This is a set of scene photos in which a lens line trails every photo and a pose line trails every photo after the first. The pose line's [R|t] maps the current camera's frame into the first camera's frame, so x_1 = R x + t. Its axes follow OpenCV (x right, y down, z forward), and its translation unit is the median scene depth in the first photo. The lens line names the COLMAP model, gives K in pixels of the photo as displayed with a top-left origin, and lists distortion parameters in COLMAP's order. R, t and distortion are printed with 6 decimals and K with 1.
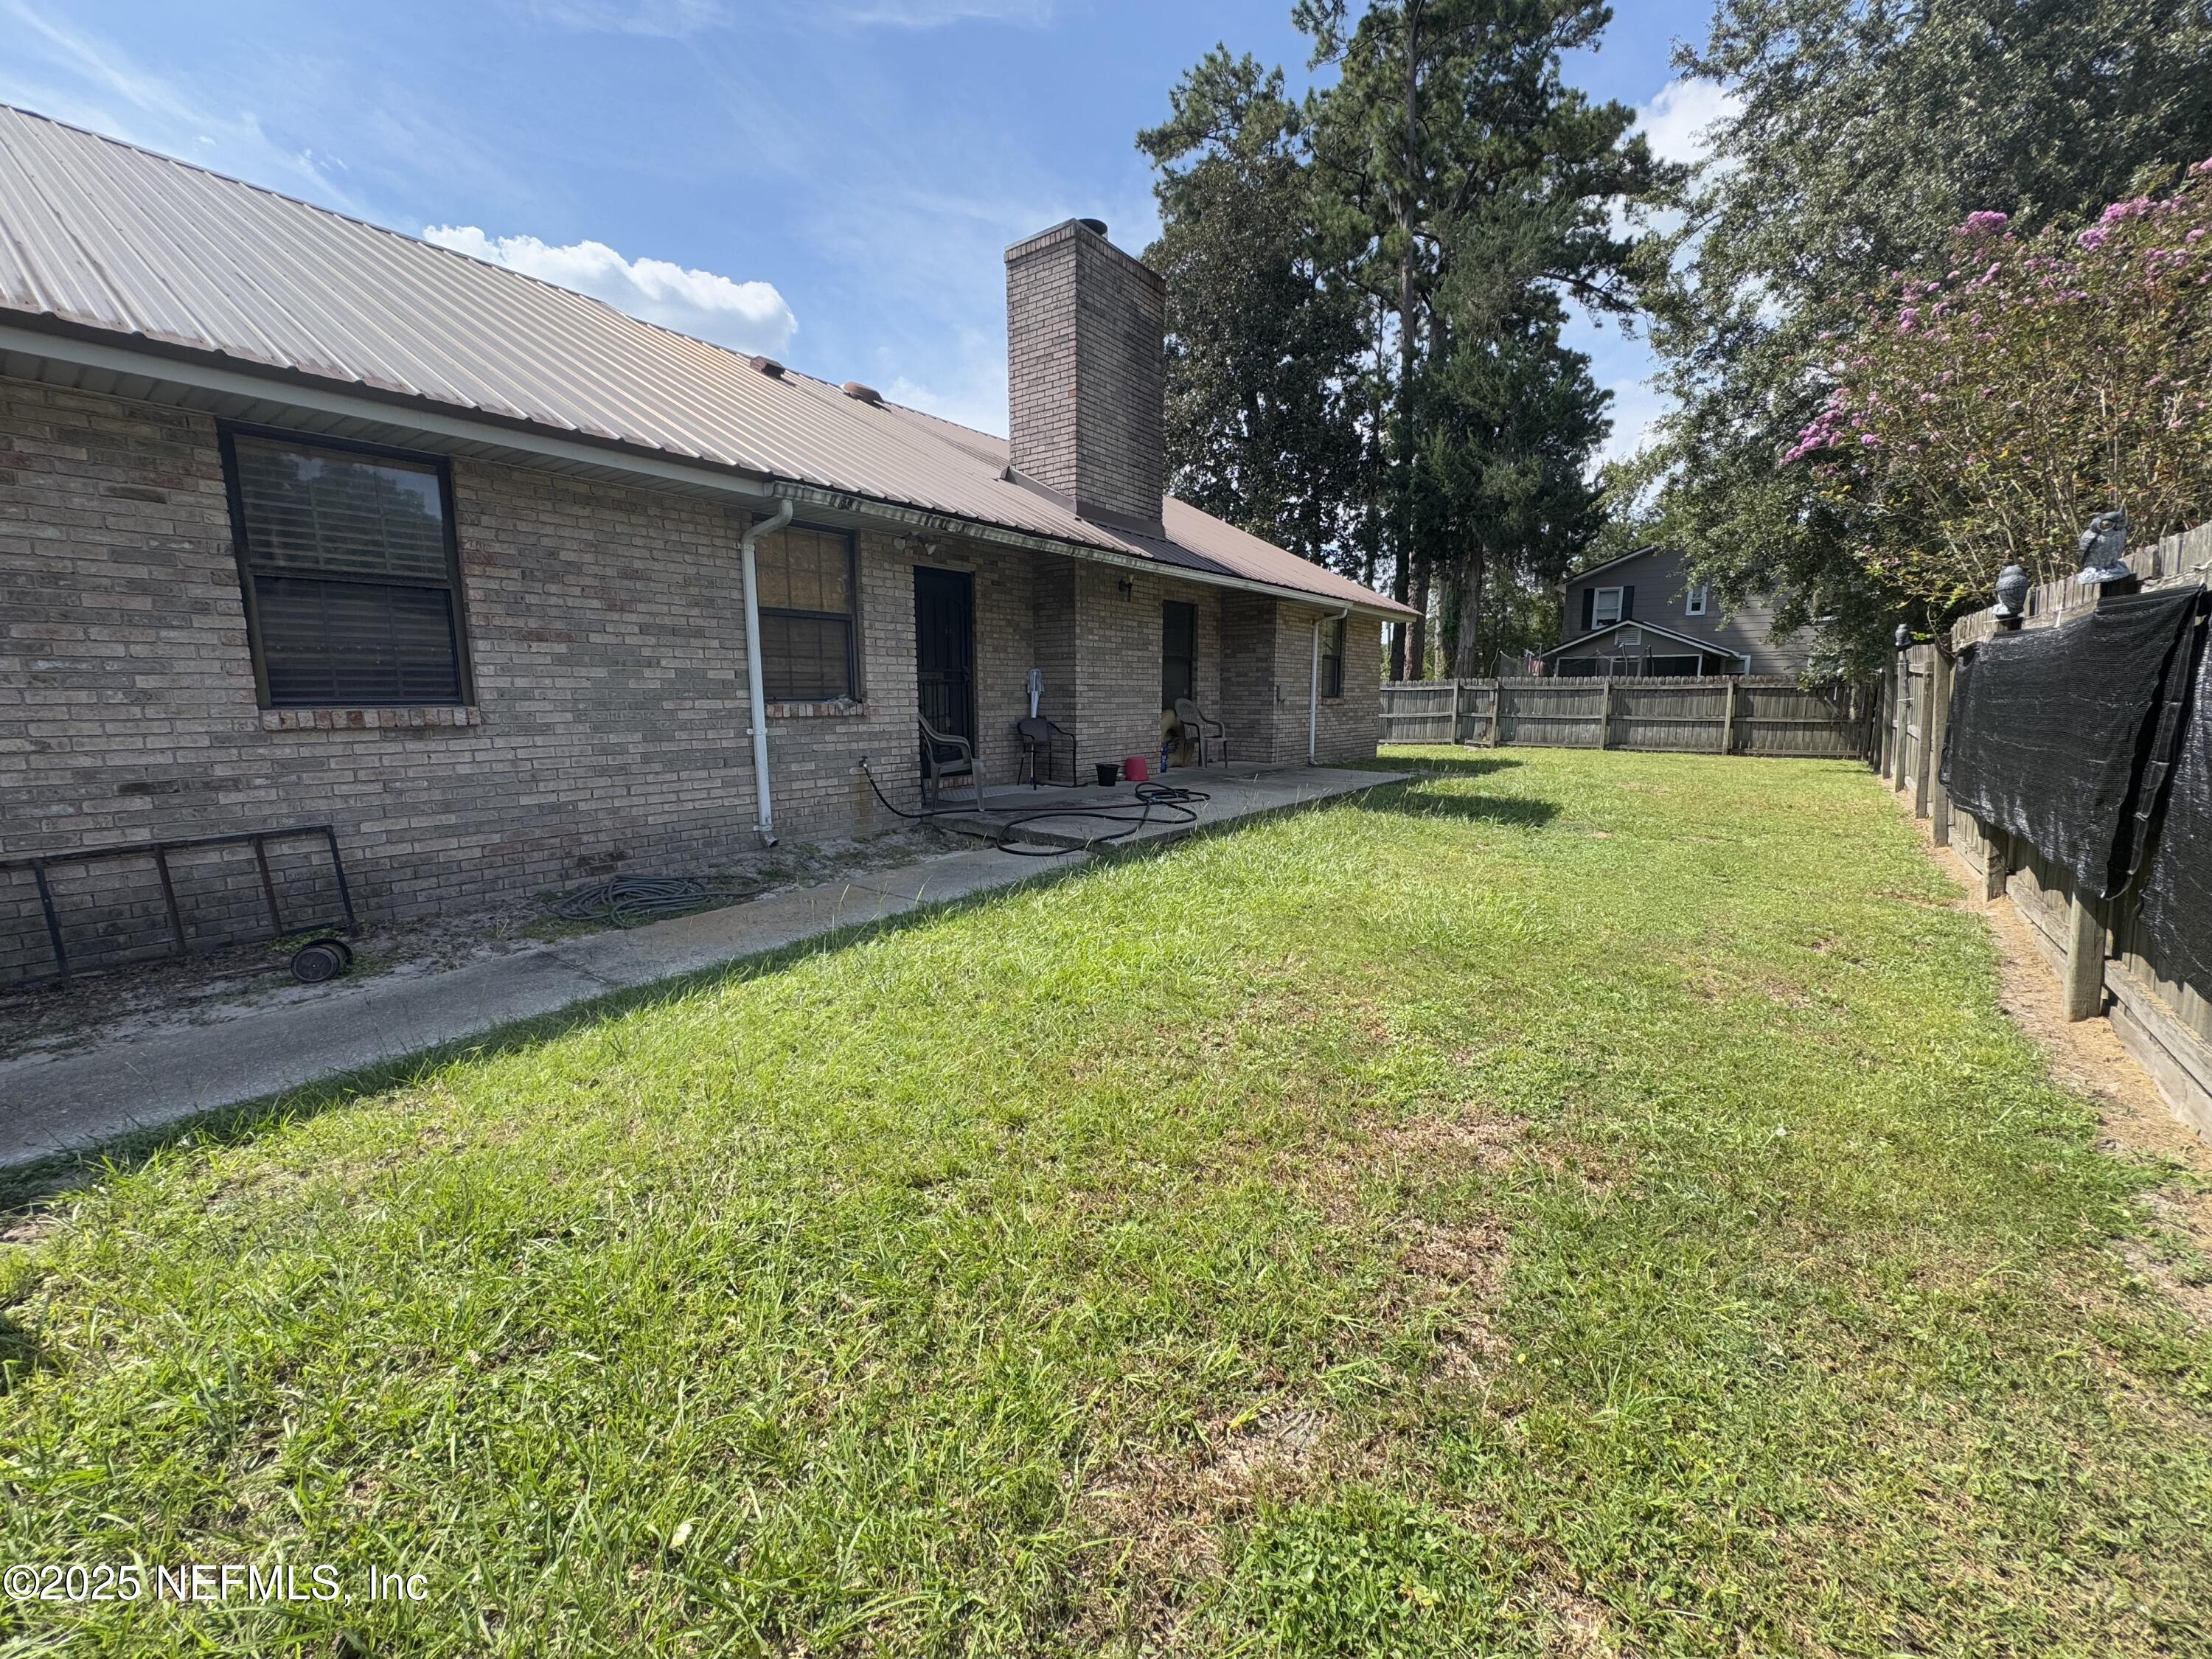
lens RADIAL K [[883.3, 0, 1112.9], [0, 883.3, 831.2], [0, 0, 1]] dist [0.000172, -0.000322]
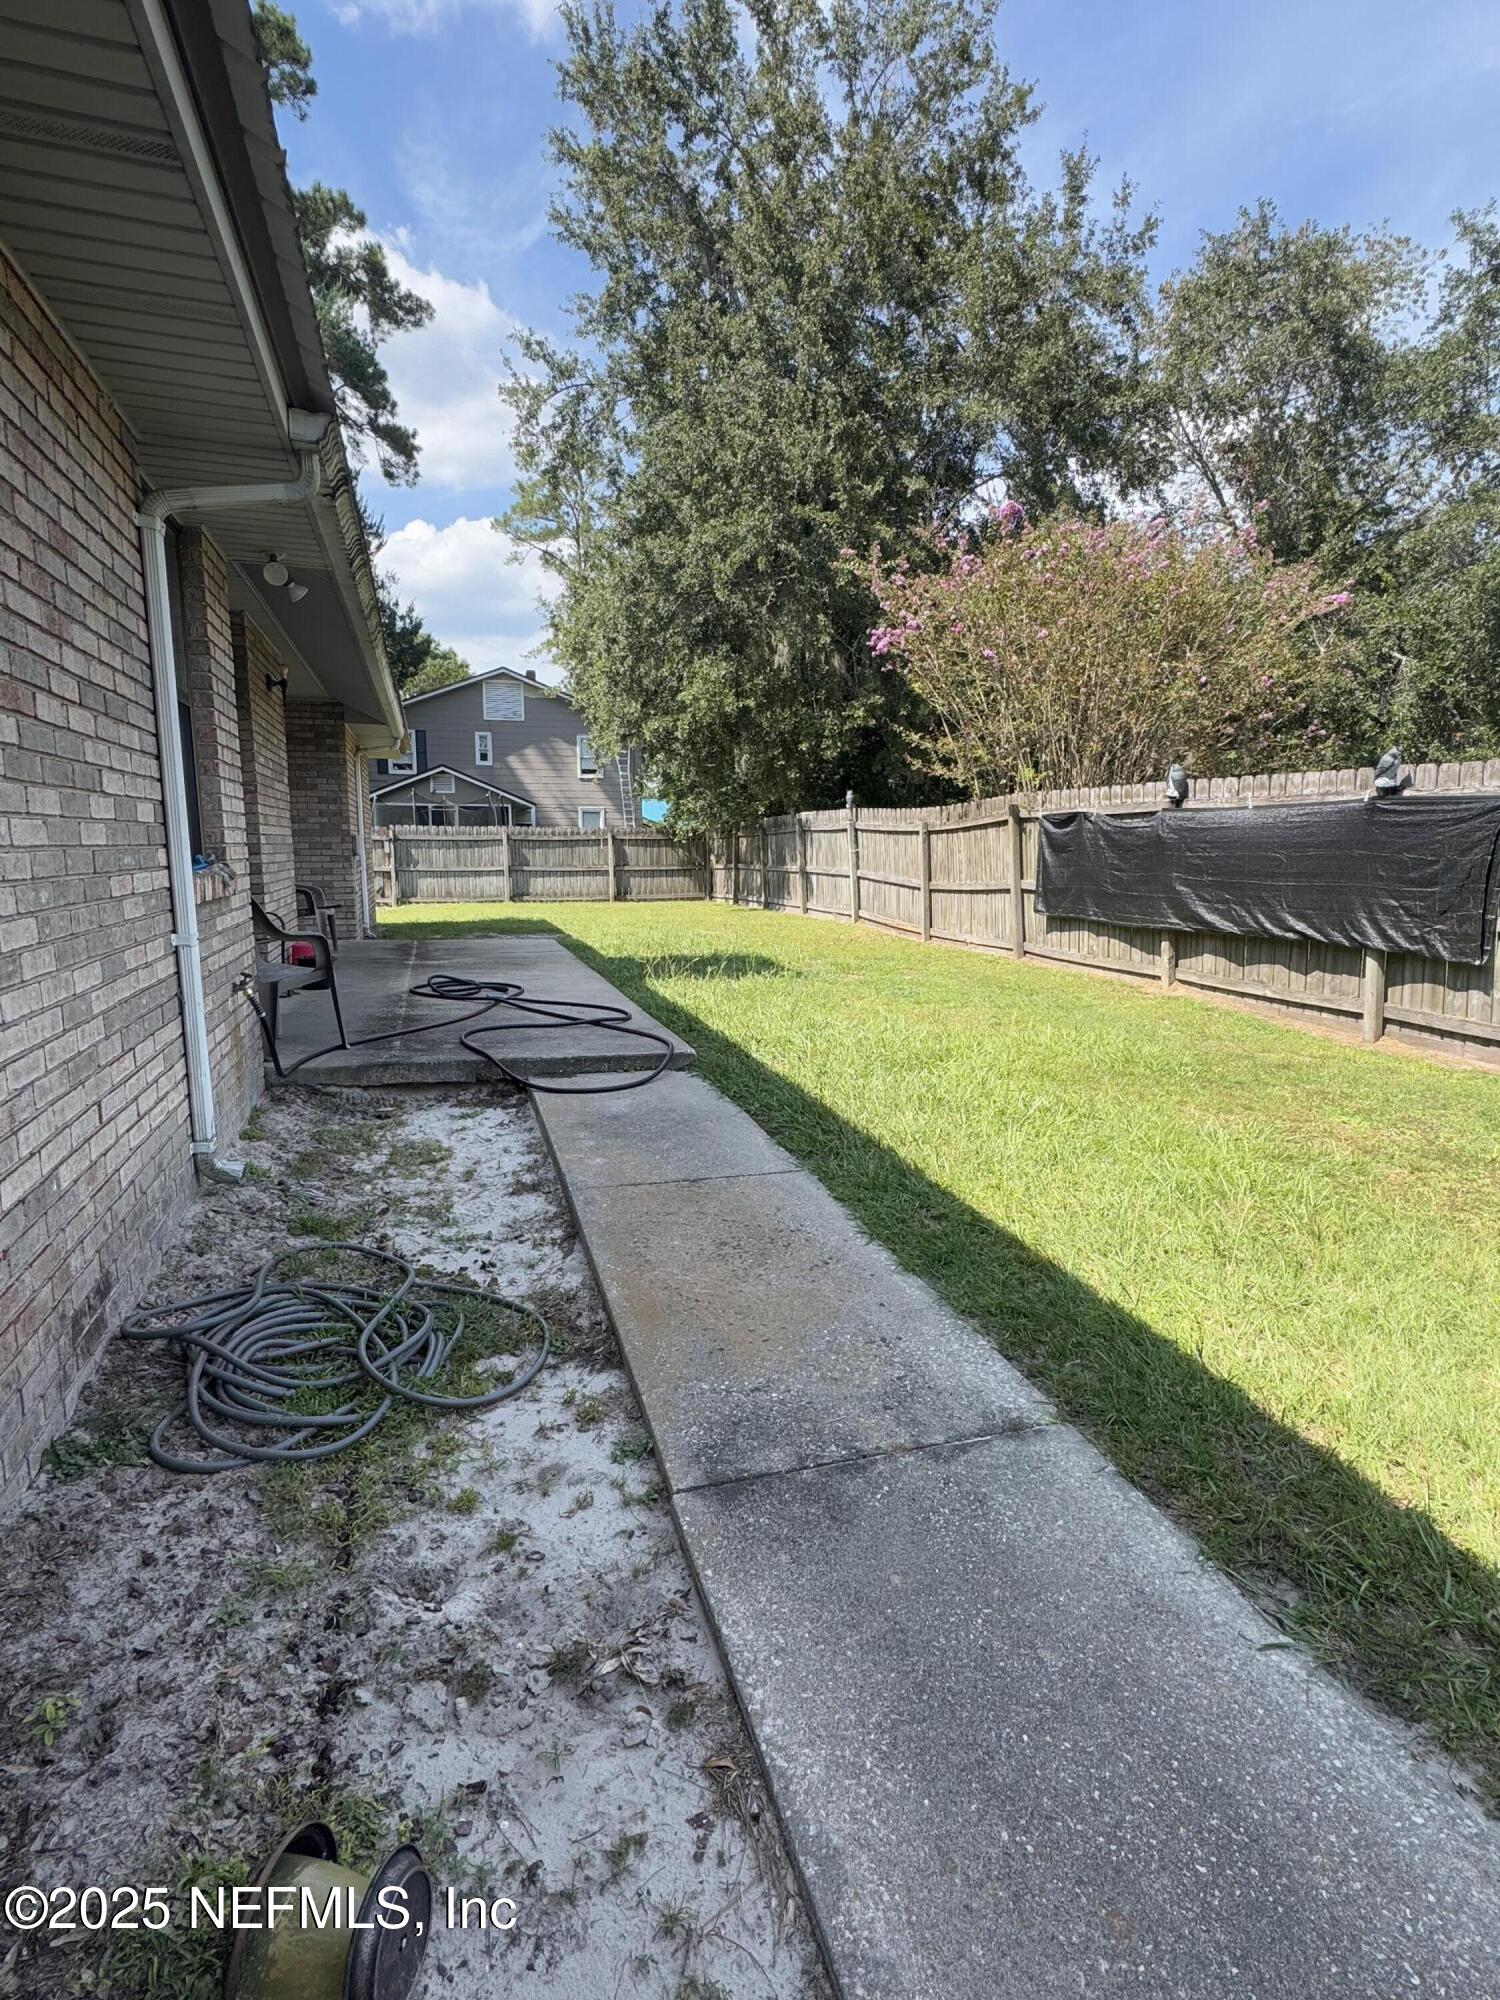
lens RADIAL K [[1015.5, 0, 755.0], [0, 1015.5, 997.3], [0, 0, 1]] dist [0.003514, -0.000381]
pose [[0.573192, -0.122339, 0.810237, -0.204952], [0.123976, 0.990357, 0.061830, -0.024555], [-0.809988, 0.065010, 0.582831, 0.141483]]
